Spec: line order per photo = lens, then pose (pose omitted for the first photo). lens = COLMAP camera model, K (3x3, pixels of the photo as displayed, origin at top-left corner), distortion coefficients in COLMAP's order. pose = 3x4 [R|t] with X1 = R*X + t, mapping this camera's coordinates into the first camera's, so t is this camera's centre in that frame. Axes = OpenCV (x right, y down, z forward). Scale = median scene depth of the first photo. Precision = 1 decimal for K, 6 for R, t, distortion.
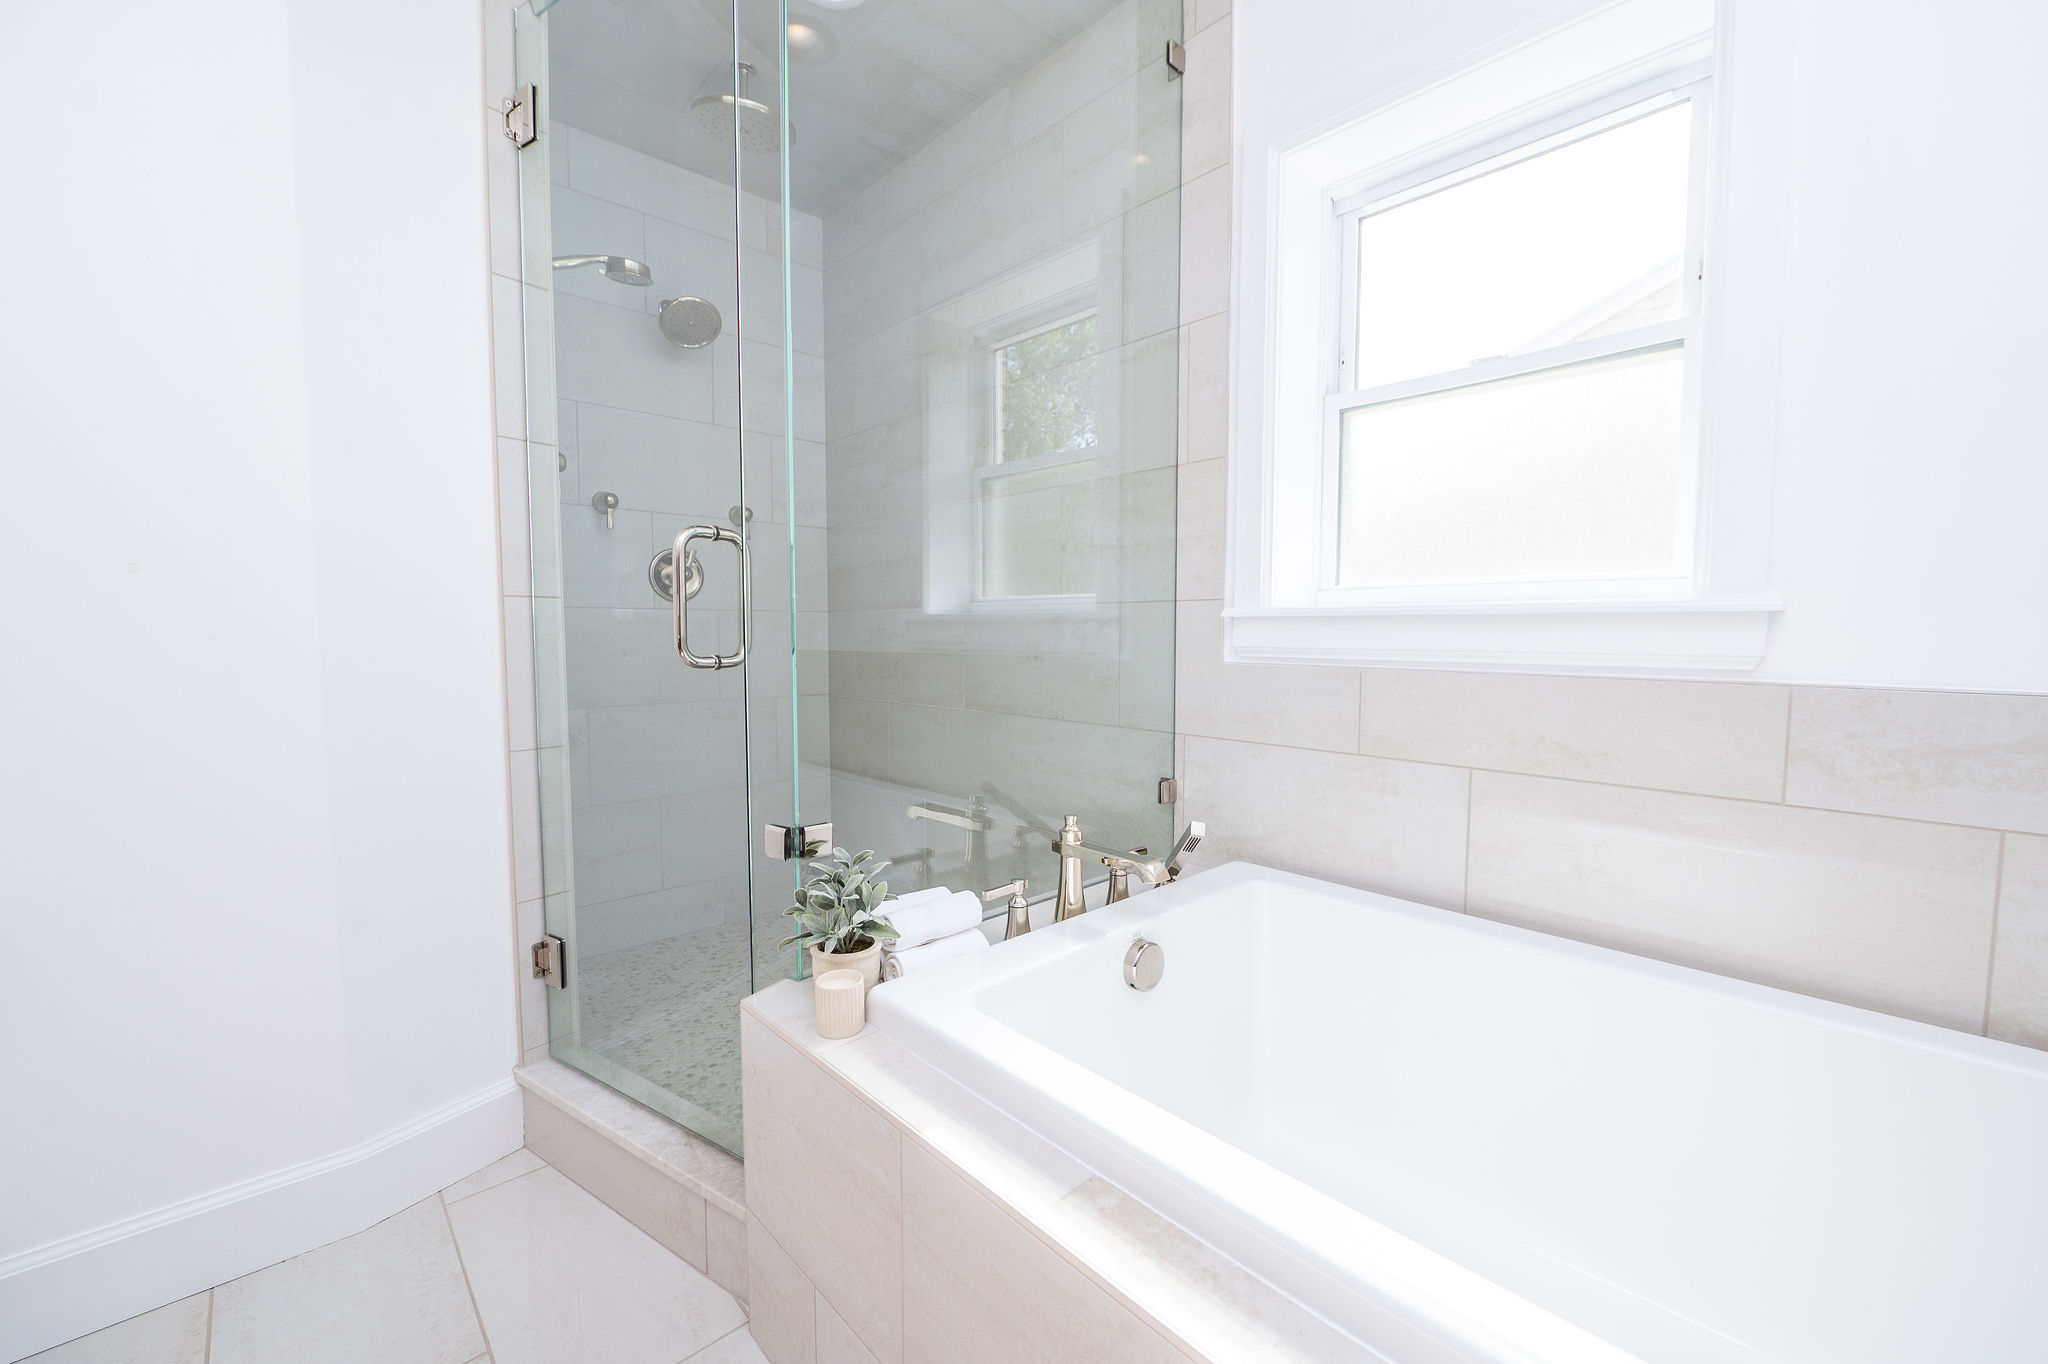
lens RADIAL K [[813.2, 0, 1027.3], [0, 813.2, 688.7], [0, 0, 1]] dist [-0.000421, -0.000090]
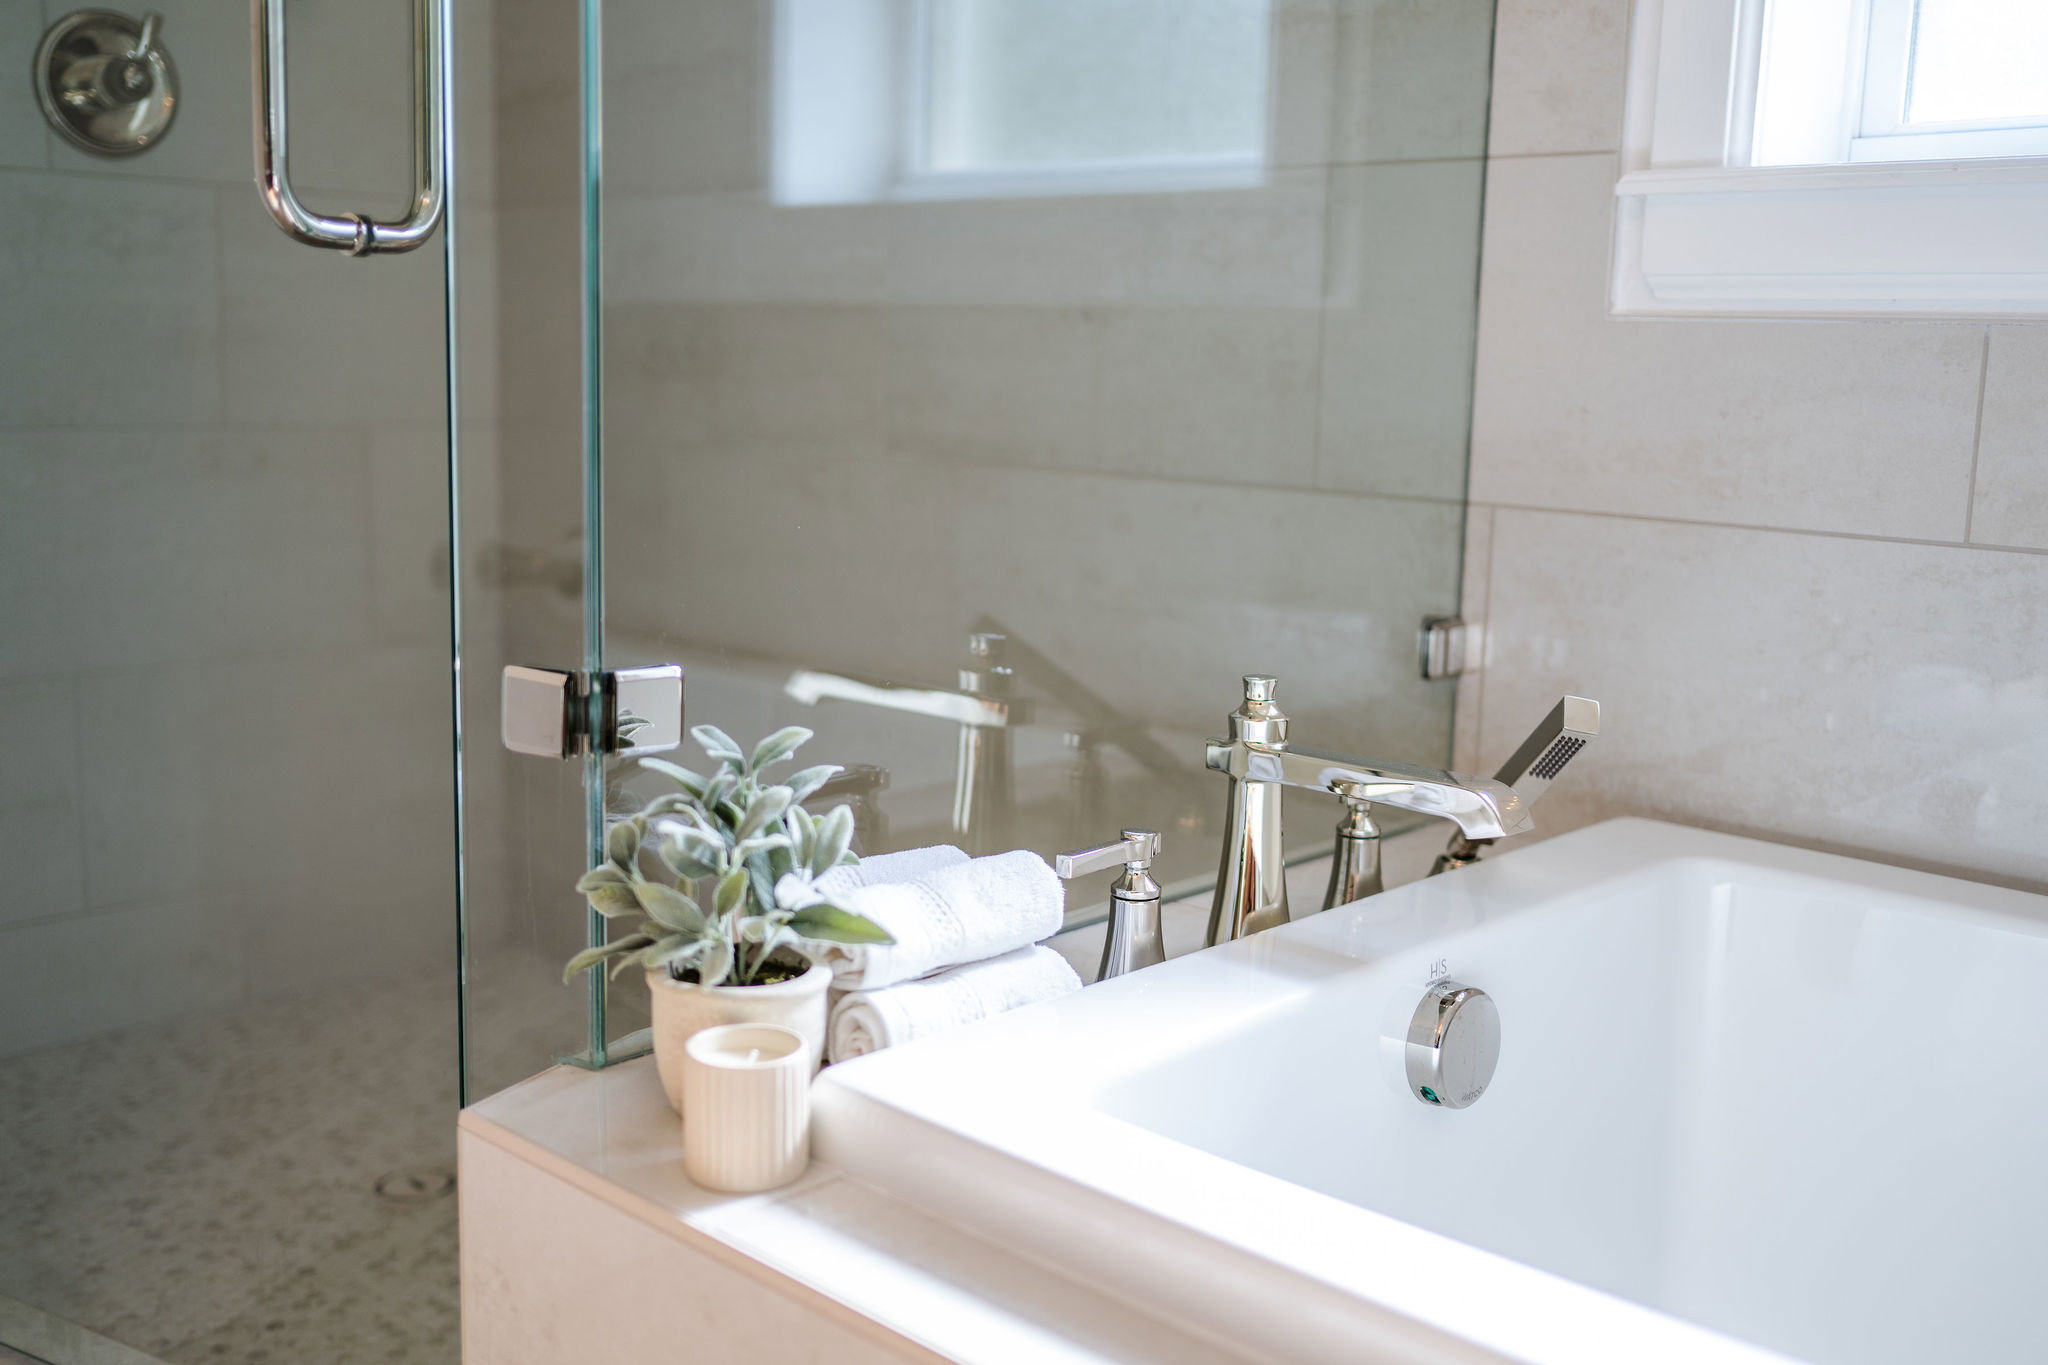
lens RADIAL K [[2031.2, 0, 1024.0], [0, 2031.2, 682.5], [0, 0, 1]] dist [-0.013885, 0.033051]
pose [[0.997870, 0.015343, 0.063409, -0.110031], [-0.021367, 0.995206, 0.095441, 0.061667], [-0.061641, -0.096593, 0.993413, 0.037232]]
